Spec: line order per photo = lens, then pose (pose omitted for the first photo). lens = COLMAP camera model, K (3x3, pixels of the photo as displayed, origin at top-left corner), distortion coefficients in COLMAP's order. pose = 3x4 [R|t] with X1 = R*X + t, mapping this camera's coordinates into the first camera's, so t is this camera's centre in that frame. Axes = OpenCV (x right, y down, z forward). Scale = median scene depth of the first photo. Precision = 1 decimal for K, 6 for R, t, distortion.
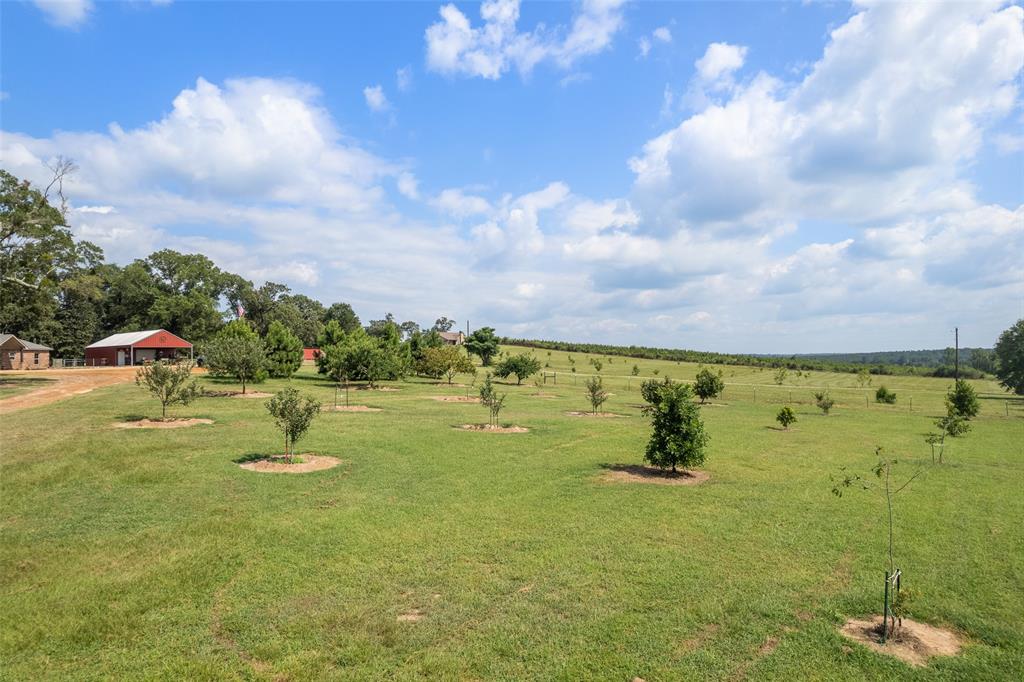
lens RADIAL K [[683.3, 0, 511.0], [0, 683.3, 341.3], [0, 0, 1]] dist [-0.039675, 0.028621]
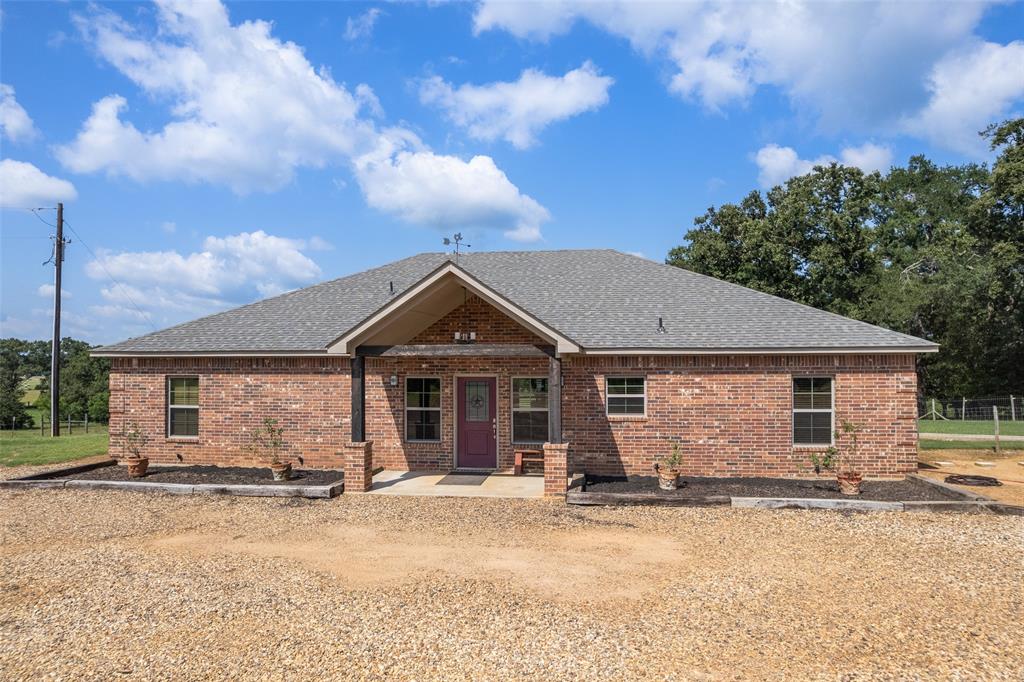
lens RADIAL K [[683.3, 0, 510.8], [0, 683.3, 347.3], [0, 0, 1]] dist [-0.039675, 0.028621]
pose [[-0.055698, -0.009219, -0.998405, -0.537962], [0.034992, 0.999325, -0.011180, 0.010523], [0.997834, -0.035558, -0.055338, 0.937902]]
